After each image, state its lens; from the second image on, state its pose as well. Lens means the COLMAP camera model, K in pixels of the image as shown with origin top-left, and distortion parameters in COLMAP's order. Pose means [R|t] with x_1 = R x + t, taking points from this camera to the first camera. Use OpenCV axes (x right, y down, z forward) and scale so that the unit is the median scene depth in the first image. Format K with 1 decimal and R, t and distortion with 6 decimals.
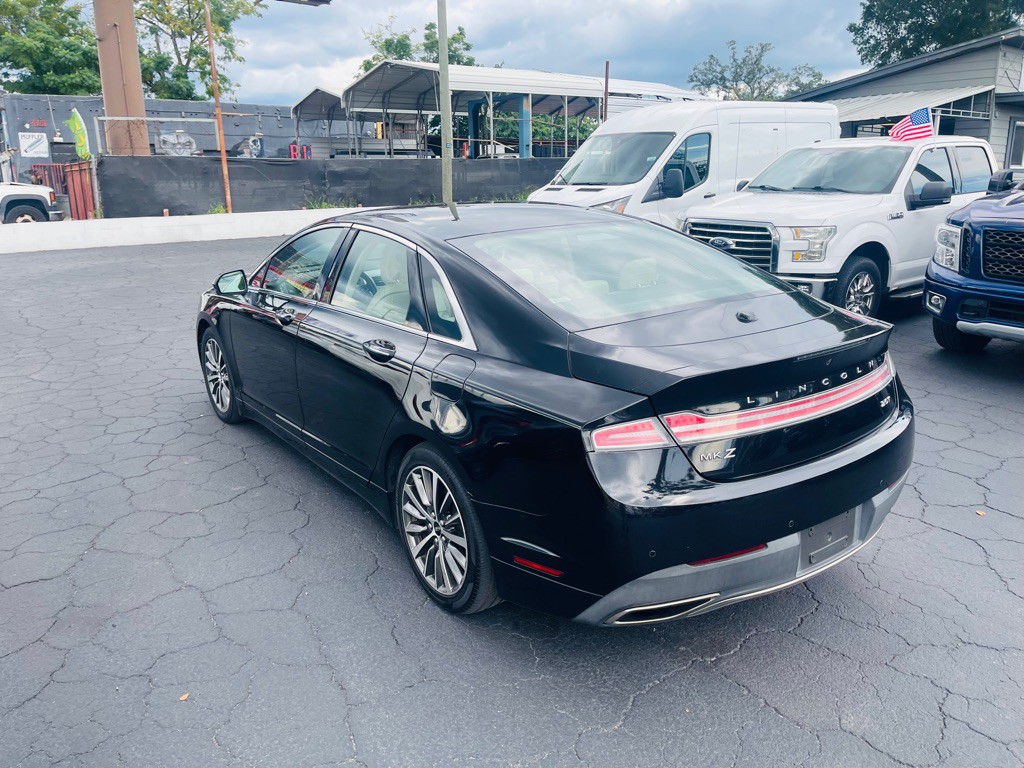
lens RADIAL K [[769.6, 0, 518.6], [0, 769.6, 382.6], [0, 0, 1]] dist [0.080471, -0.107489]
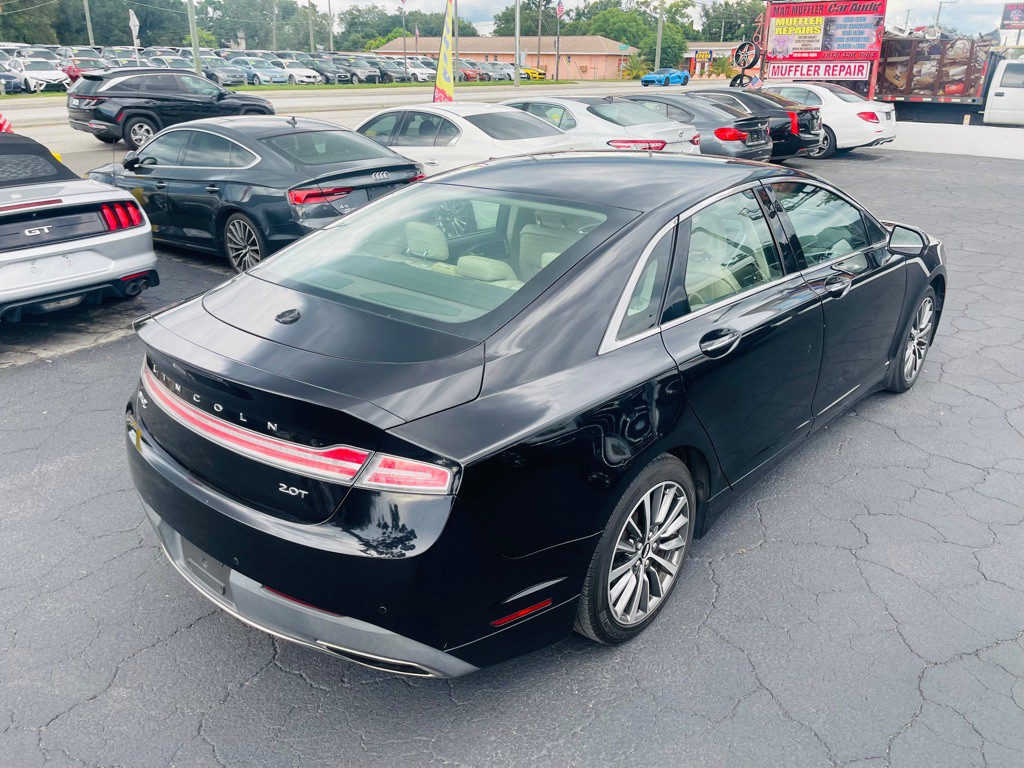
lens RADIAL K [[769.6, 0, 516.1], [0, 769.6, 382.5], [0, 0, 1]] dist [0.080471, -0.107489]
pose [[0.209444, 0.385069, -0.898808, 0.548105], [-0.266372, 0.906899, 0.326465, -0.174940], [0.940840, 0.171042, 0.292516, 0.470559]]
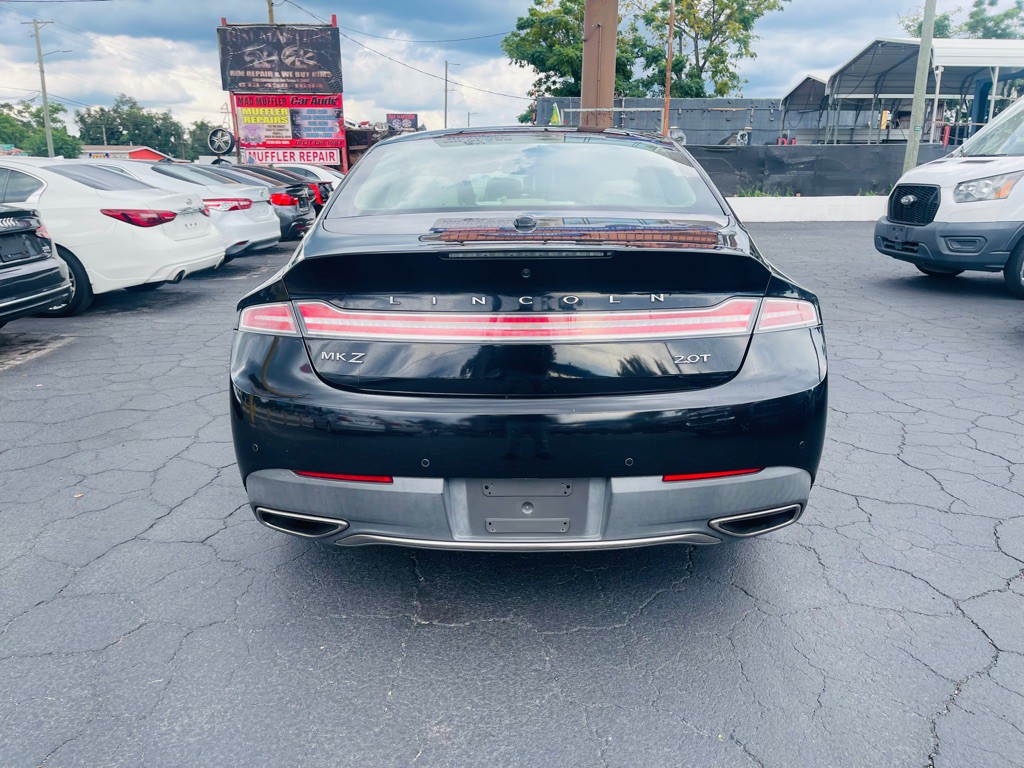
lens RADIAL K [[769.6, 0, 511.2], [0, 769.6, 386.3], [0, 0, 1]] dist [0.080471, -0.107489]
pose [[0.798189, 0.172556, -0.577164, 0.363144], [-0.171777, 0.983515, 0.056484, 0.018178], [0.577397, 0.054059, 0.814672, 0.166591]]
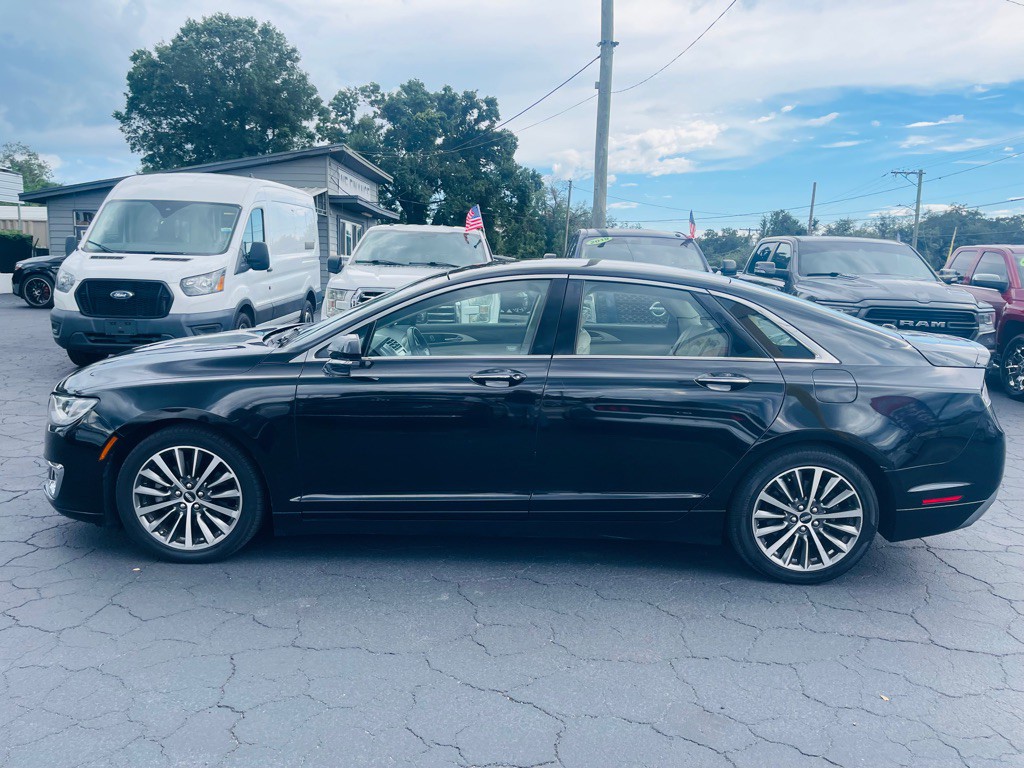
lens RADIAL K [[788.8, 0, 508.2], [0, 788.8, 379.0], [0, 0, 1]] dist [0.029906, -0.037408]
pose [[0.600863, -0.089104, 0.794370, -0.695316], [0.180029, 0.983321, -0.025876, -0.038757], [-0.778815, 0.158558, 0.606883, 0.301710]]
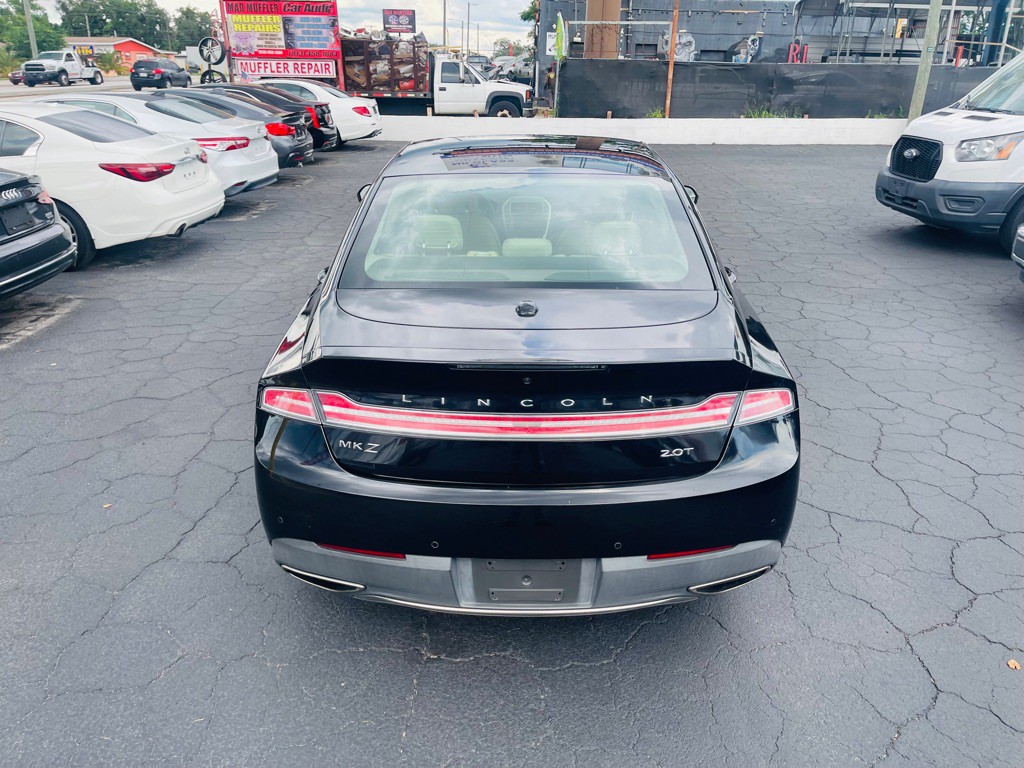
lens RADIAL K [[769.6, 0, 519.5], [0, 769.6, 379.9], [0, 0, 1]] dist [0.080471, -0.107489]
pose [[0.802734, 0.245137, -0.543622, 0.362281], [-0.182115, 0.968826, 0.167957, -0.070800], [0.567848, -0.035824, 0.822353, 0.138454]]
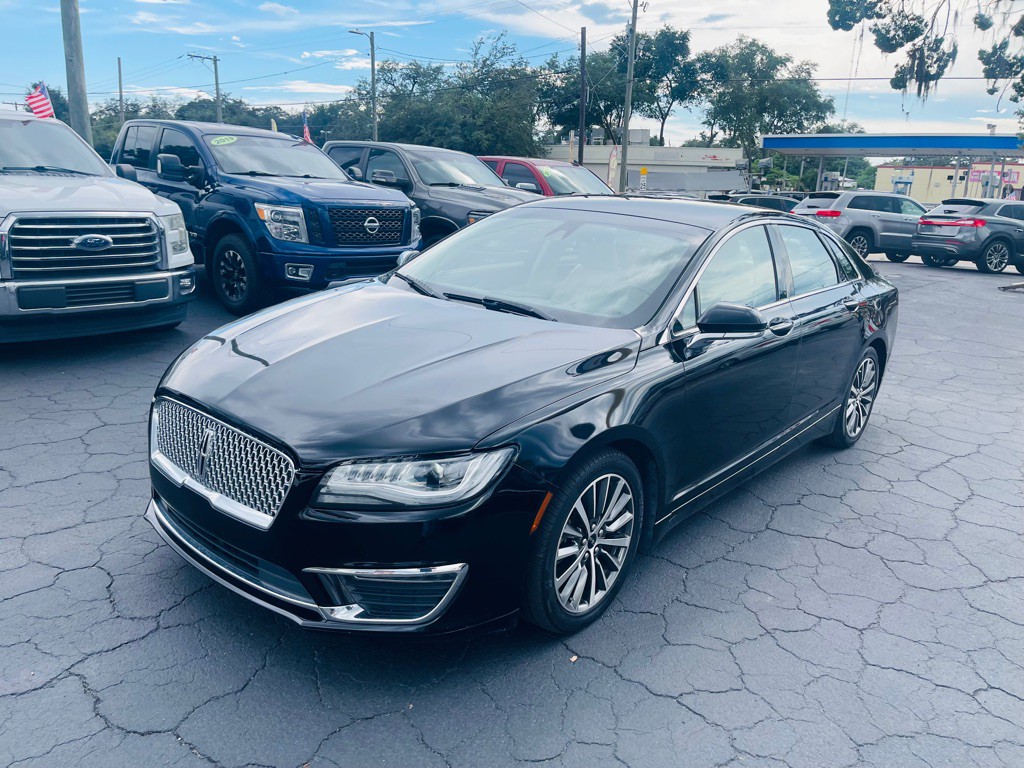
lens RADIAL K [[788.8, 0, 515.2], [0, 788.8, 381.6], [0, 0, 1]] dist [0.029906, -0.037408]
pose [[-0.234127, -0.246044, 0.940556, -0.766863], [0.218626, 0.929342, 0.297532, -0.251366], [-0.947305, 0.275291, -0.163793, 1.004401]]
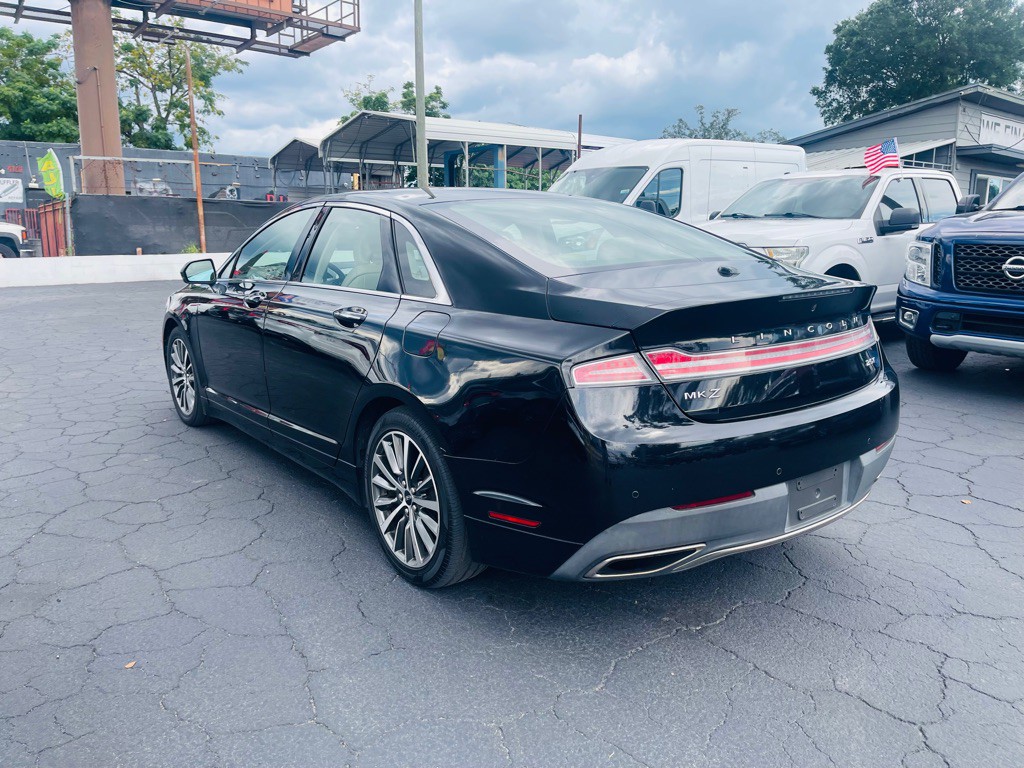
lens RADIAL K [[769.6, 0, 511.3], [0, 769.6, 384.3], [0, 0, 1]] dist [0.080471, -0.107489]
pose [[0.999667, 0.006532, 0.024956, -0.001423], [-0.004759, 0.997503, -0.070457, 0.060145], [-0.025354, 0.070314, 0.997203, 0.019792]]
